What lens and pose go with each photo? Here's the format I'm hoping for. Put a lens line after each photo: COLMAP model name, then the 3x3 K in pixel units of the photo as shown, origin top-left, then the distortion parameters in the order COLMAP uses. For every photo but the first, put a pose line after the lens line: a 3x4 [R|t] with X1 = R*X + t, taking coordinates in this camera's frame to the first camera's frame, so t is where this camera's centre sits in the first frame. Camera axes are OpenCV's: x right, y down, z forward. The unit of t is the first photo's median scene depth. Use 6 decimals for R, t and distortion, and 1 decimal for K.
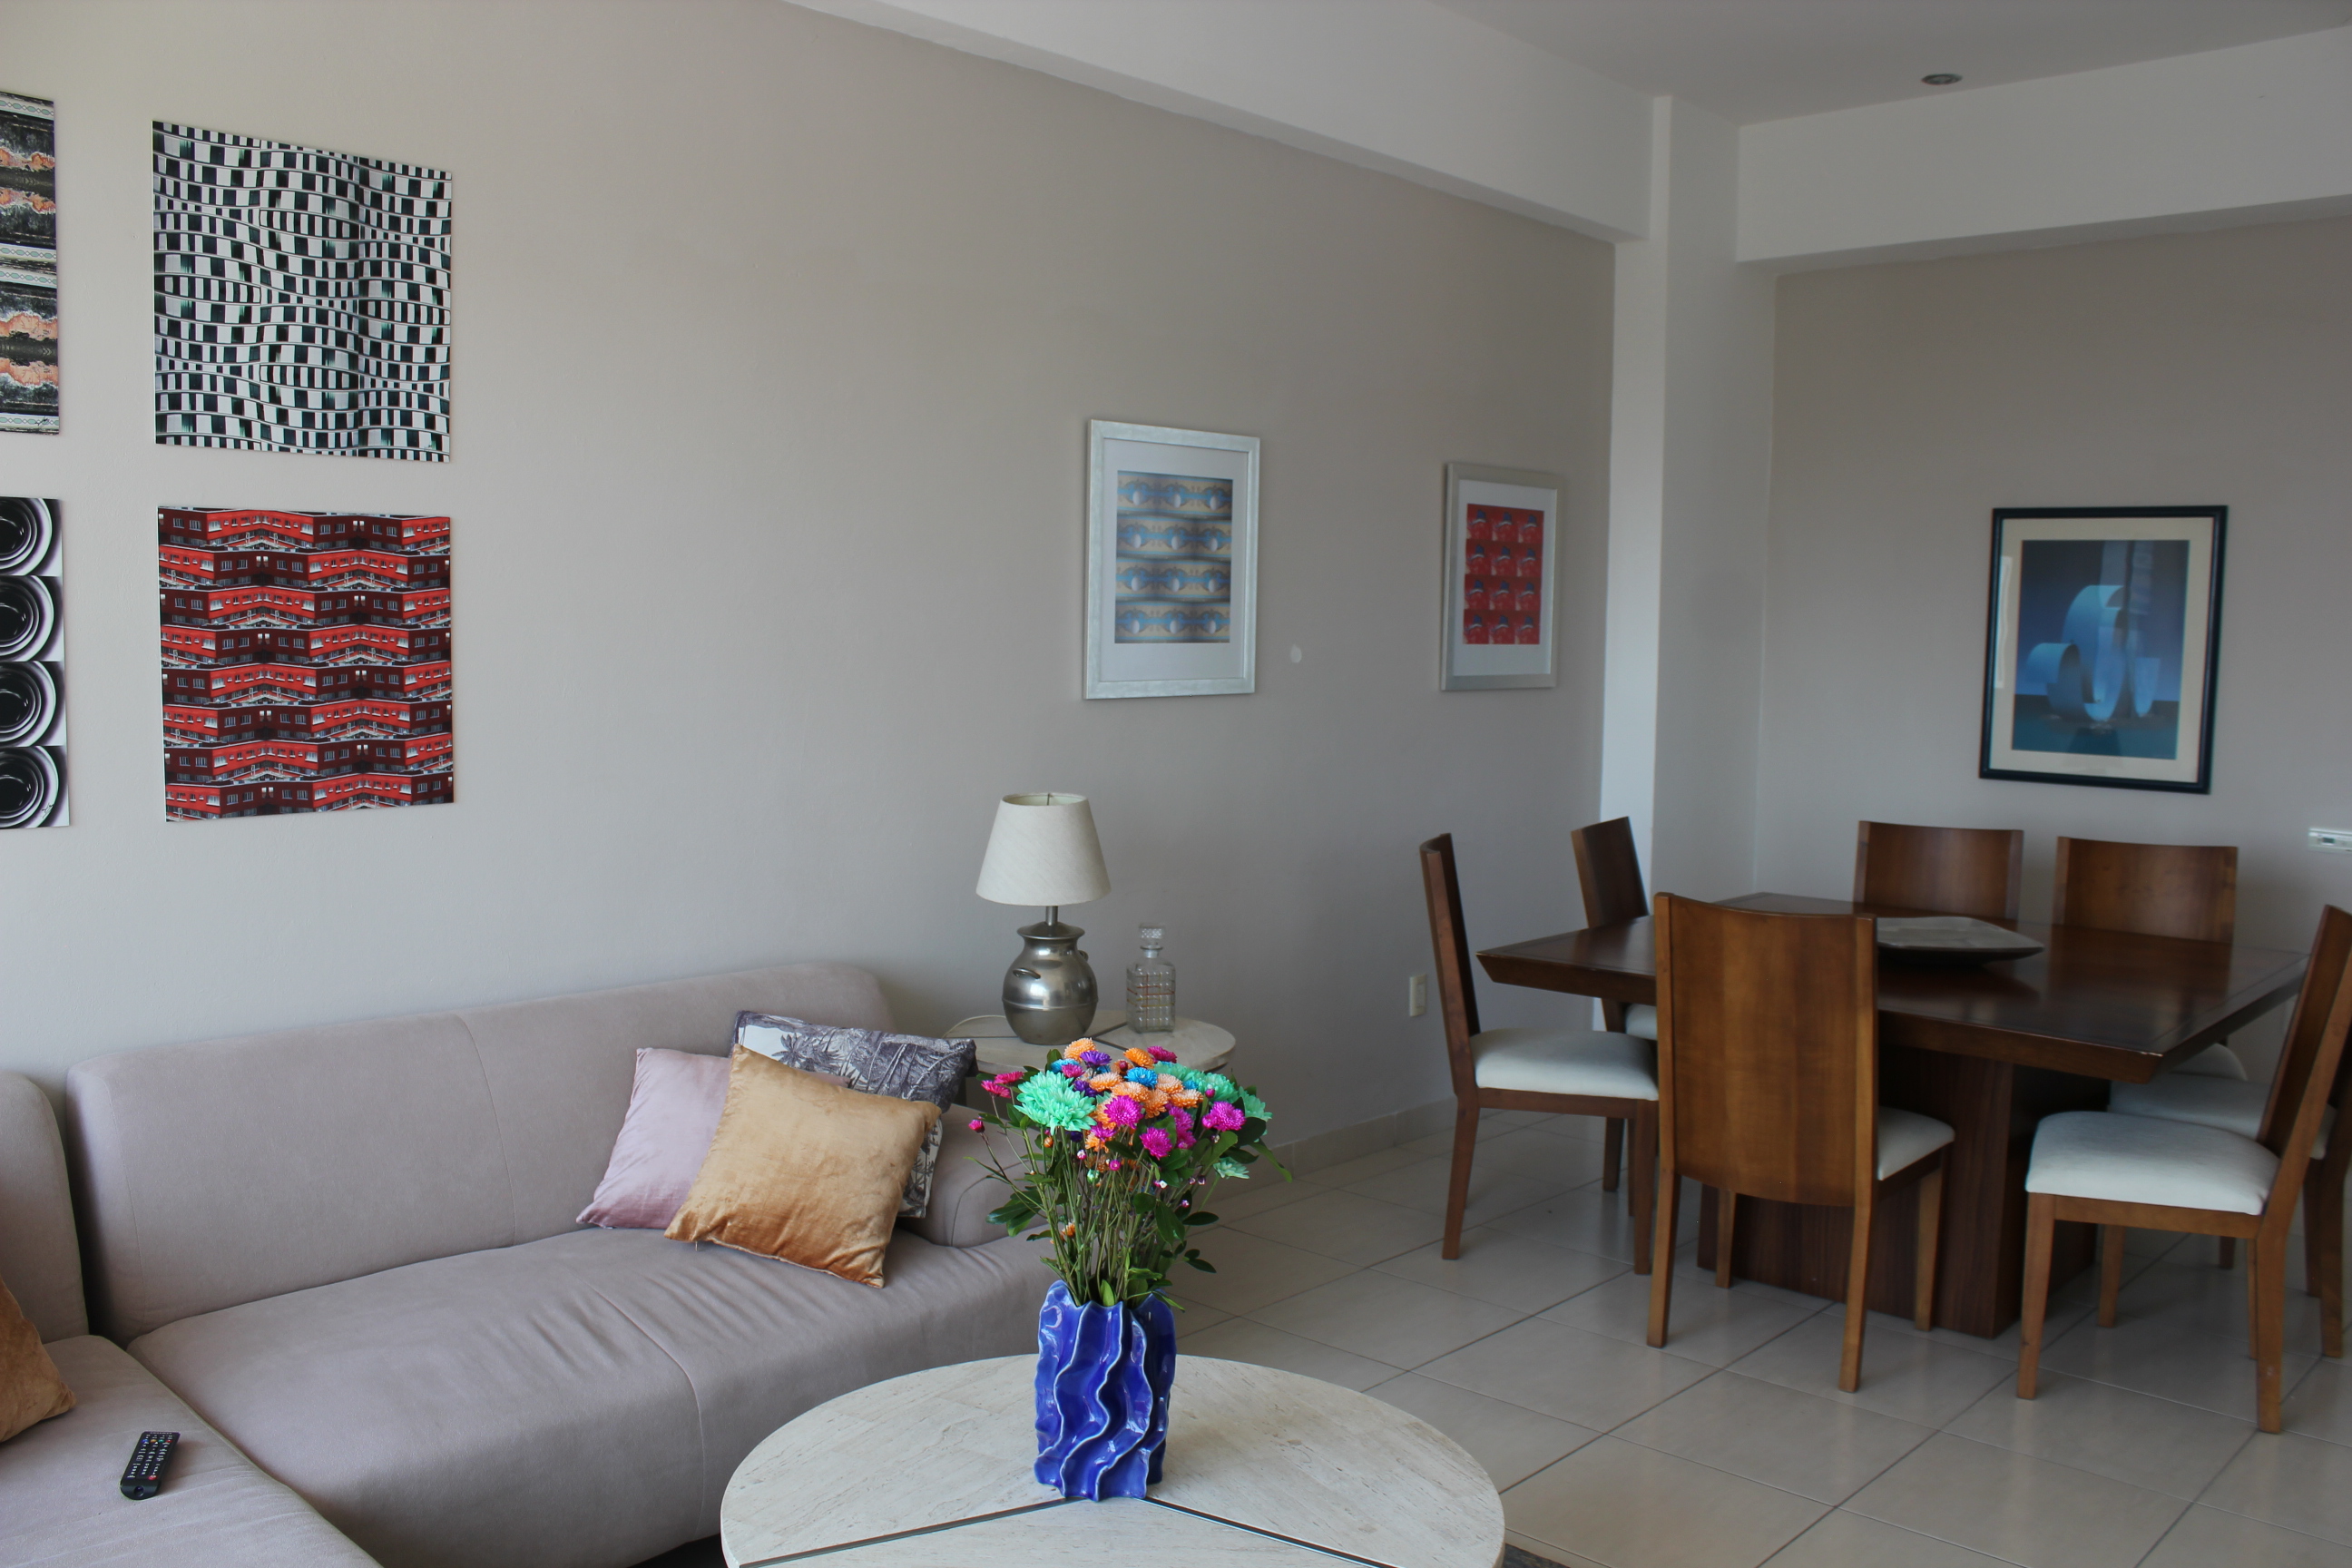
lens RADIAL K [[1969.4, 0, 1169.0], [0, 1969.4, 784.0], [0, 0, 1]] dist [-0.164806, 0.146575]
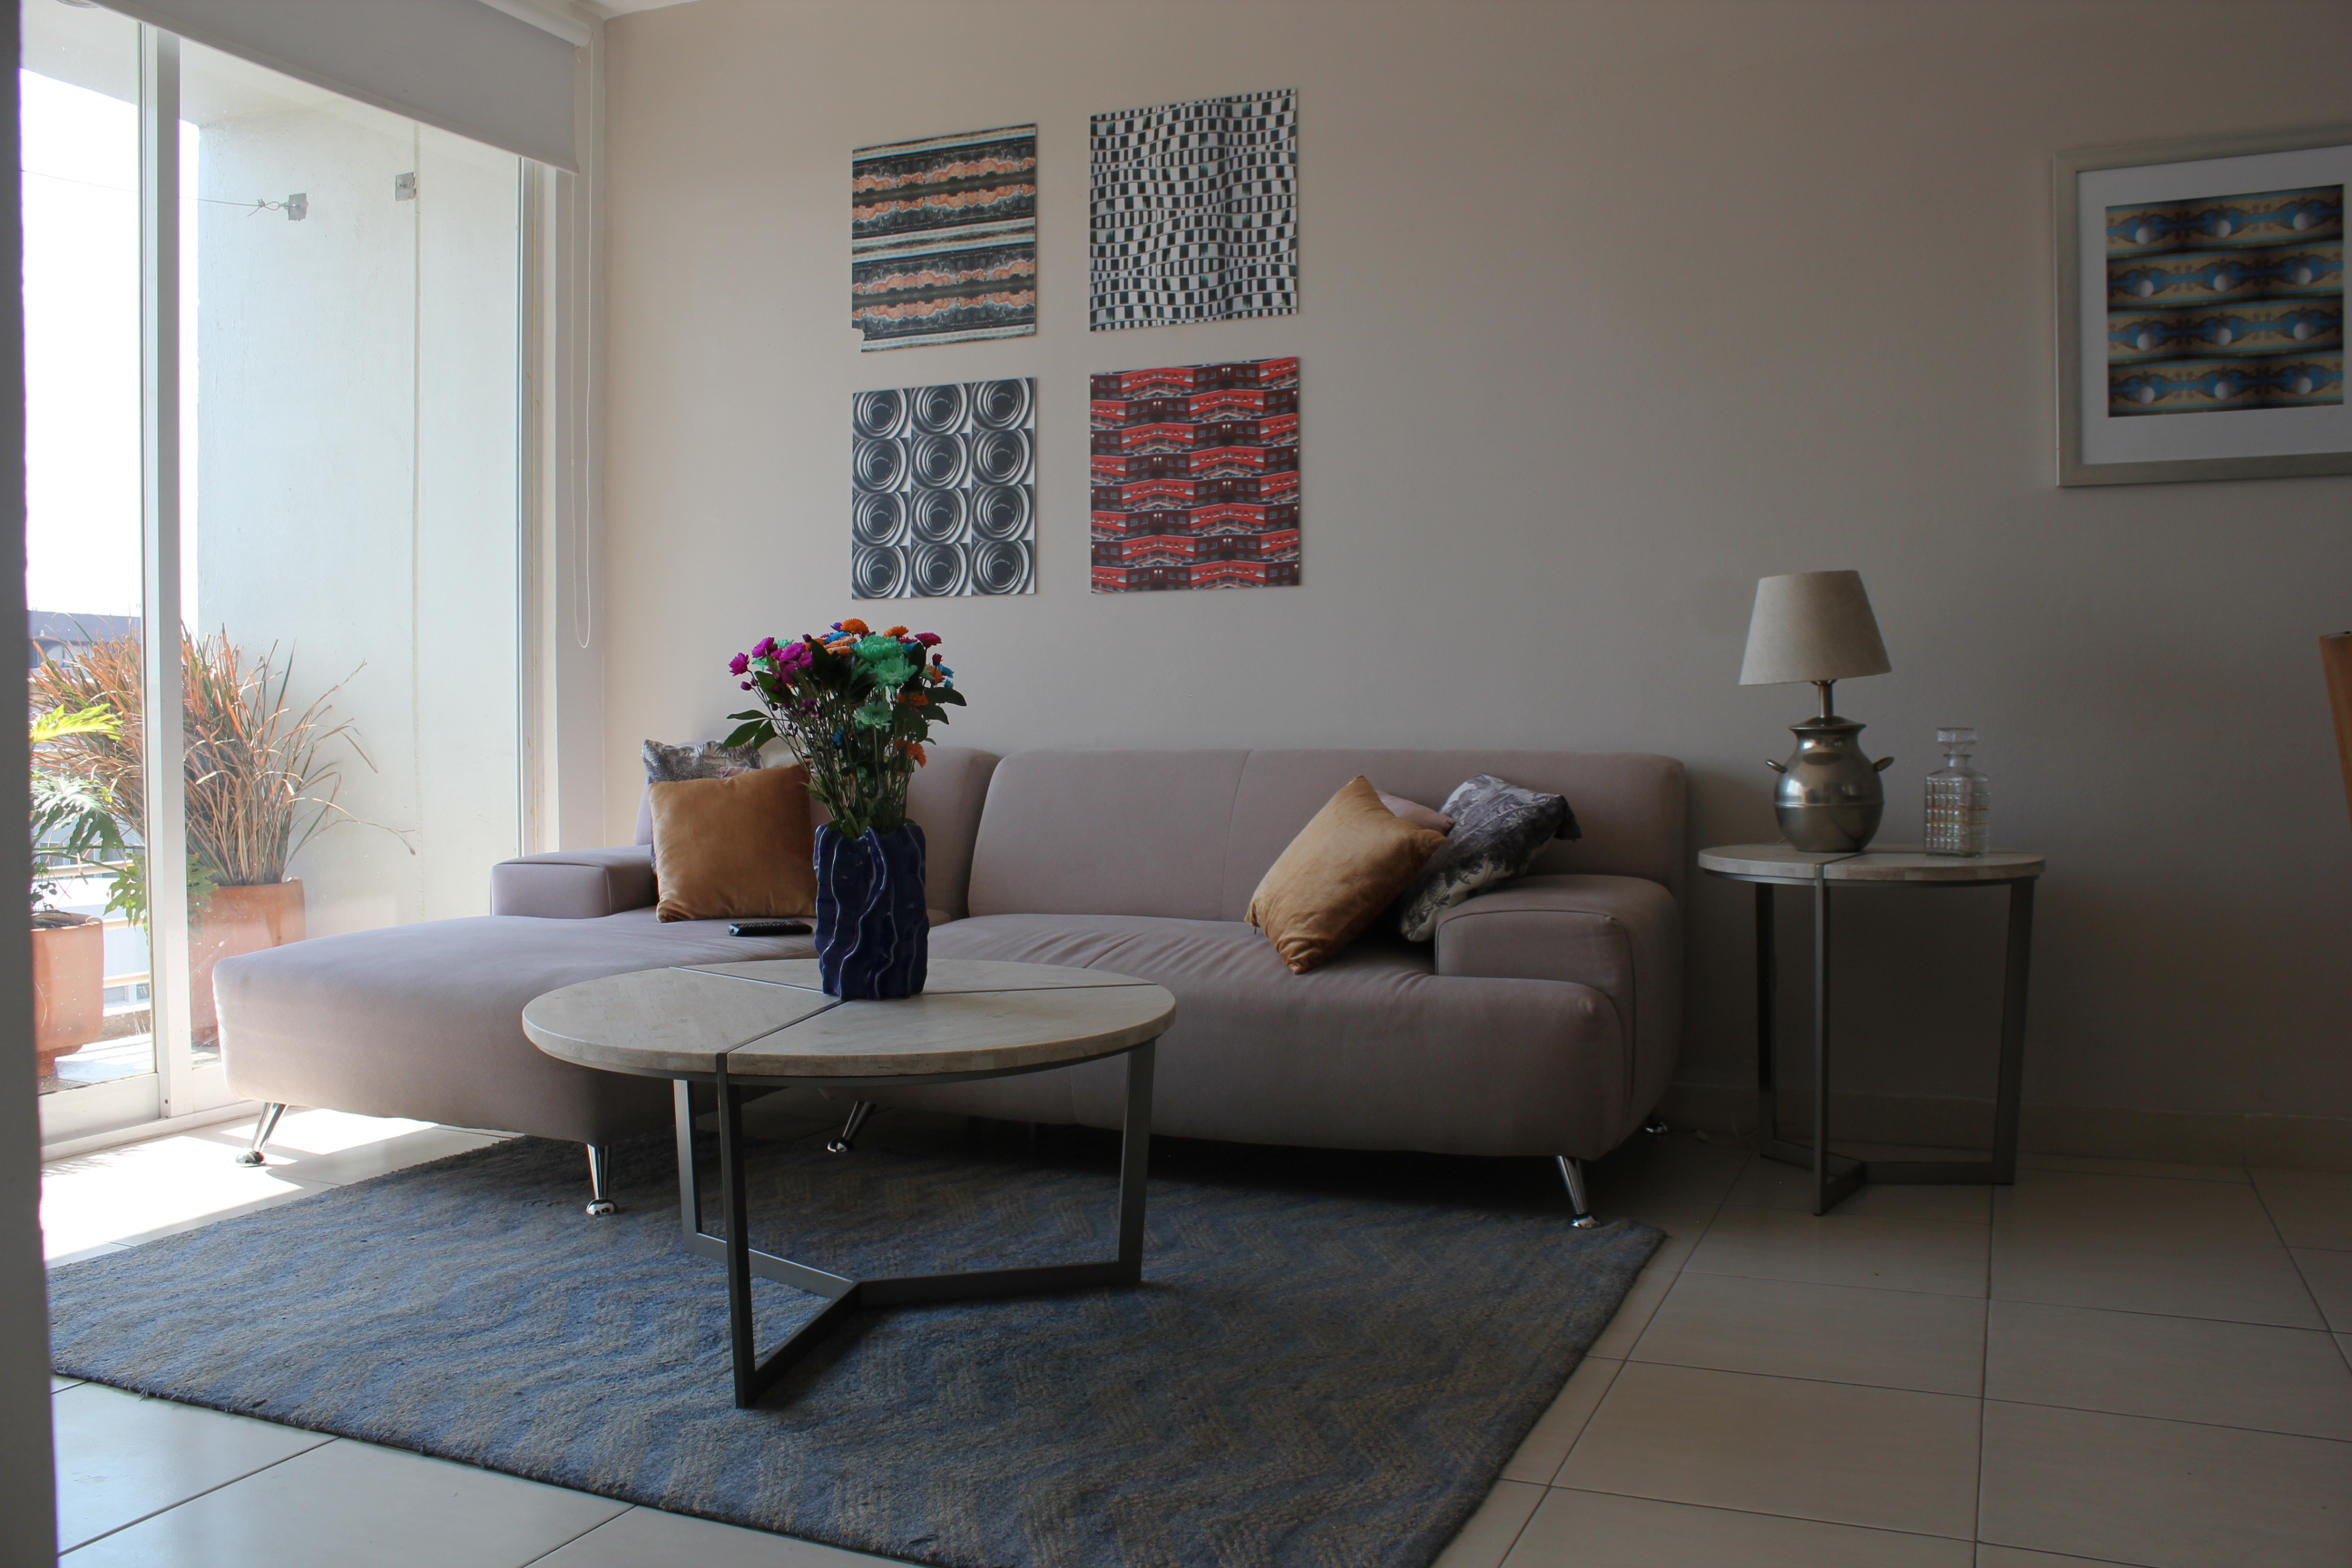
lens RADIAL K [[1969.4, 0, 1169.0], [0, 1969.4, 784.0], [0, 0, 1]] dist [-0.164806, 0.146575]
pose [[0.330956, 0.011857, -0.943572, 0.813750], [-0.071947, 0.997328, -0.012703, 0.163106], [0.940900, 0.072091, 0.330924, 0.531431]]
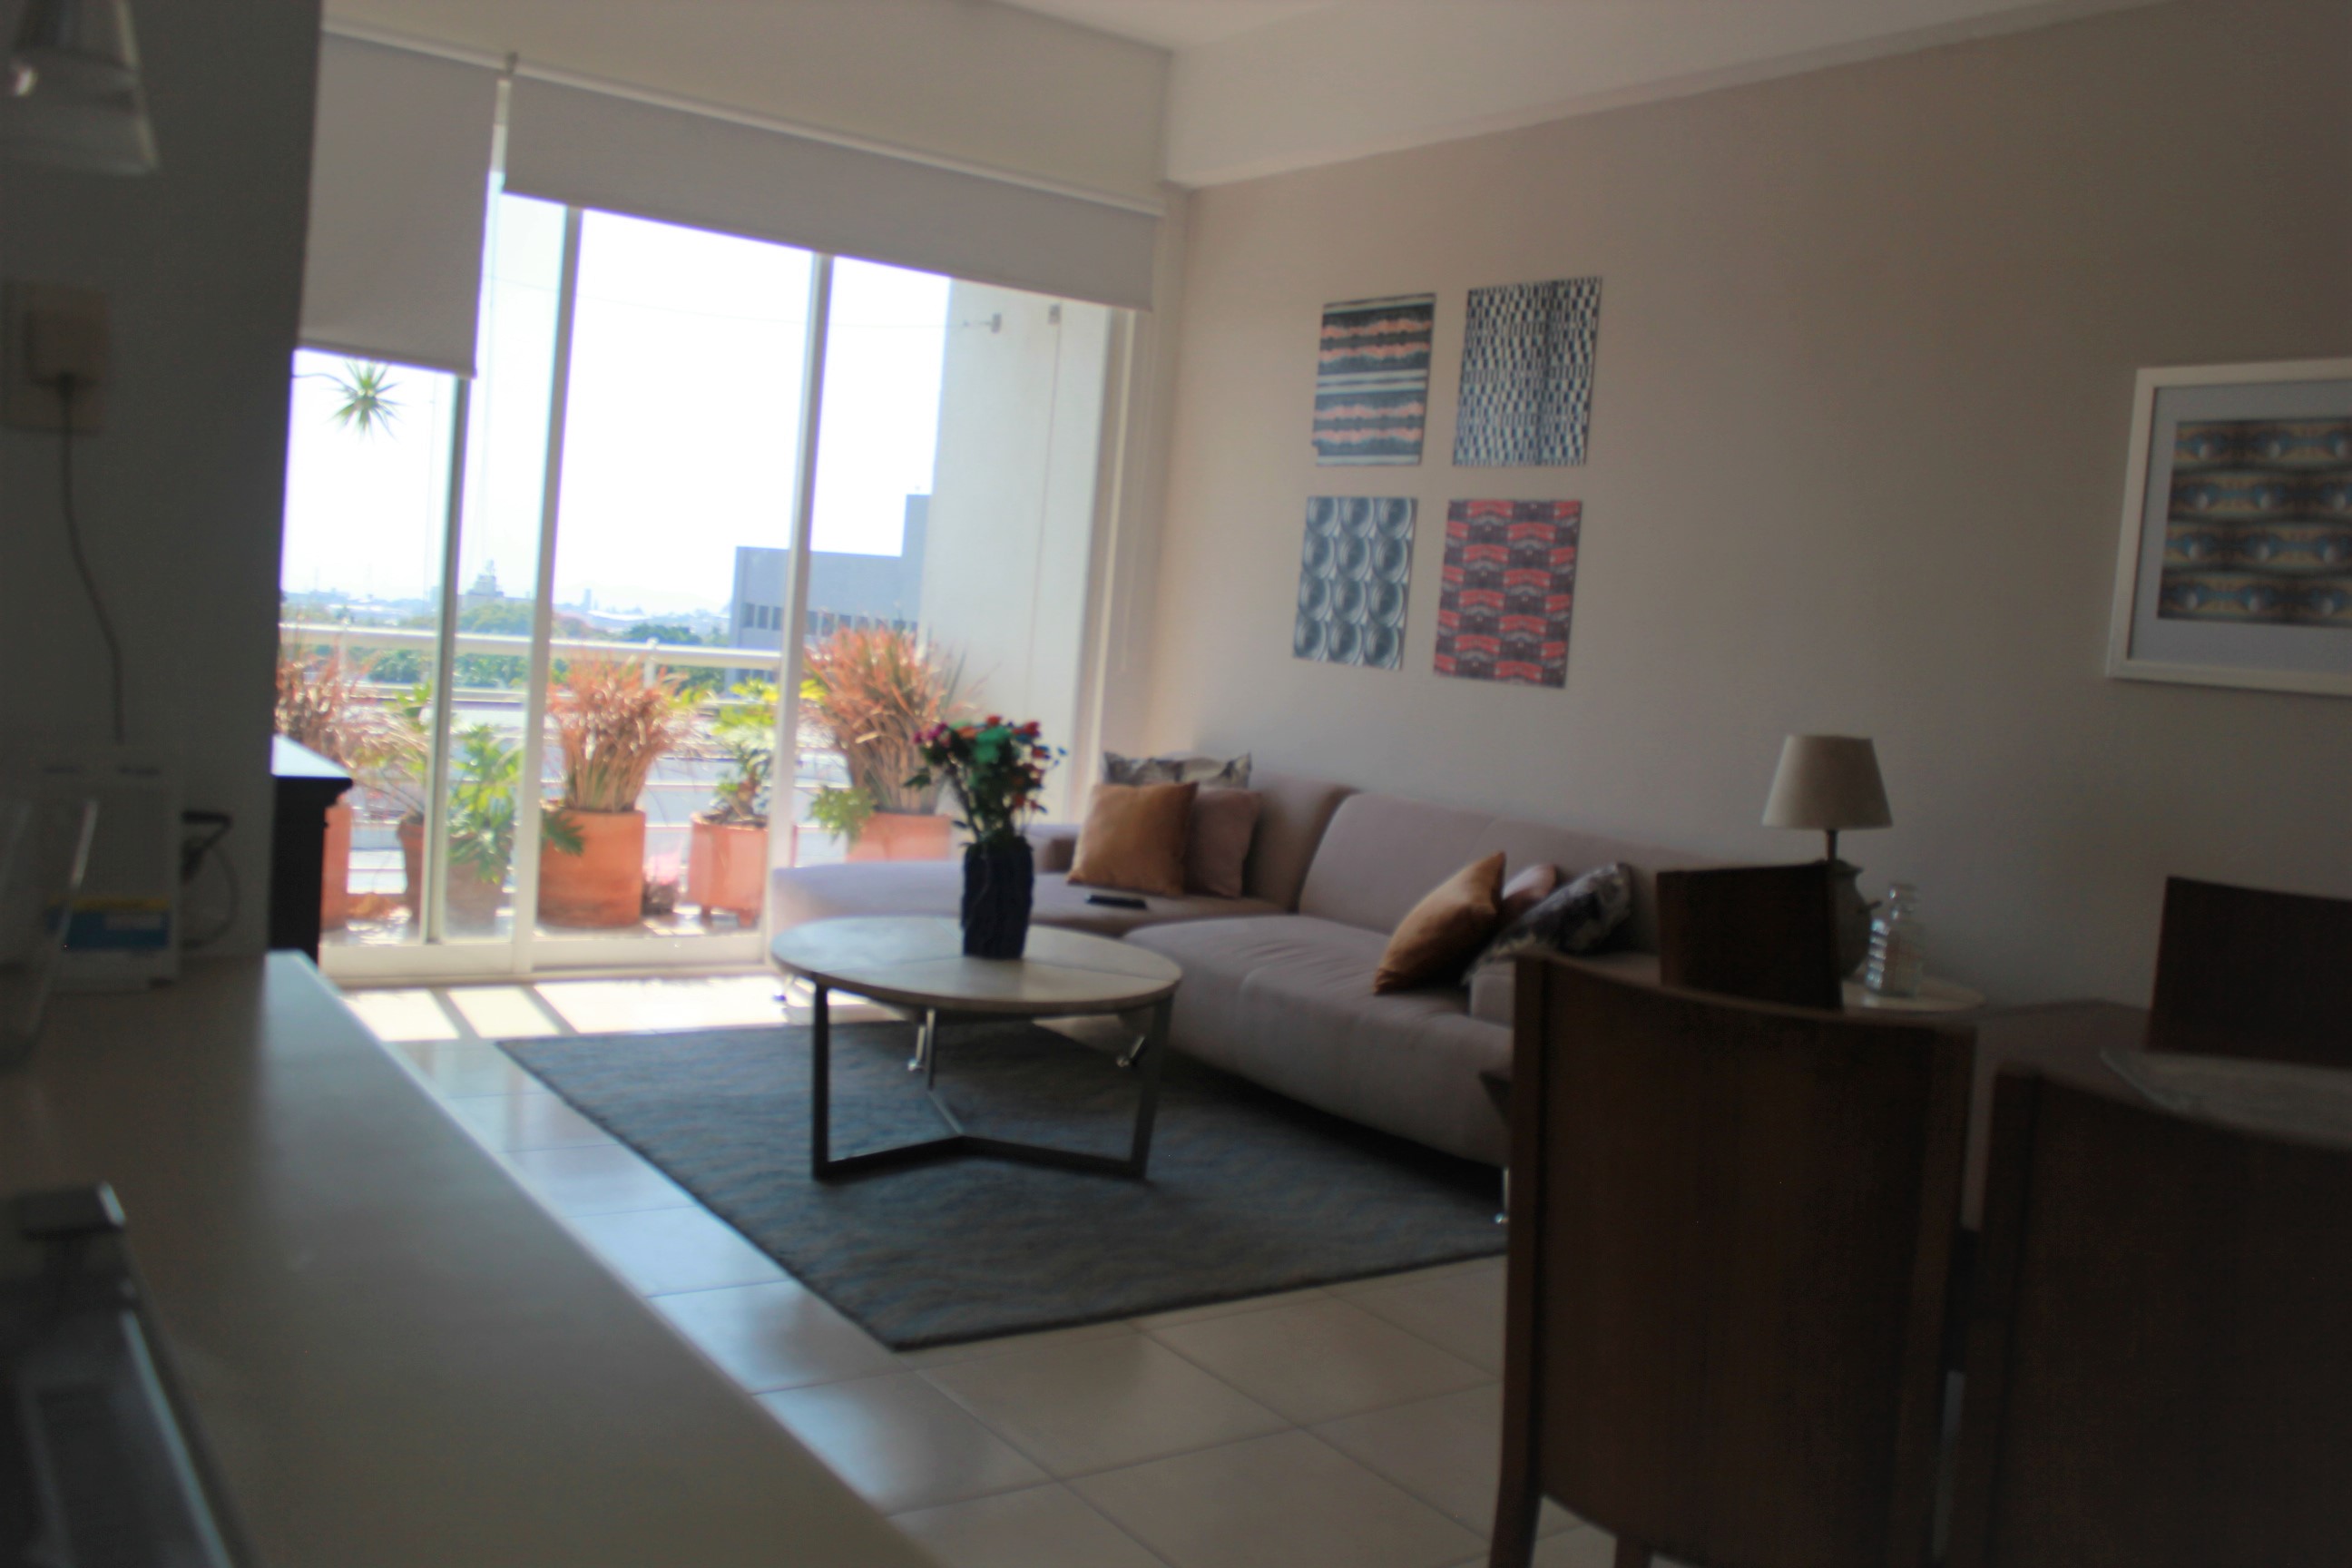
lens RADIAL K [[1969.4, 0, 1169.0], [0, 1969.4, 784.0], [0, 0, 1]] dist [-0.164806, 0.146575]
pose [[-0.192881, 0.049019, -0.979997, 1.234389], [-0.173482, 0.981314, 0.083229, 0.009583], [0.965764, 0.186066, -0.180773, 1.025419]]
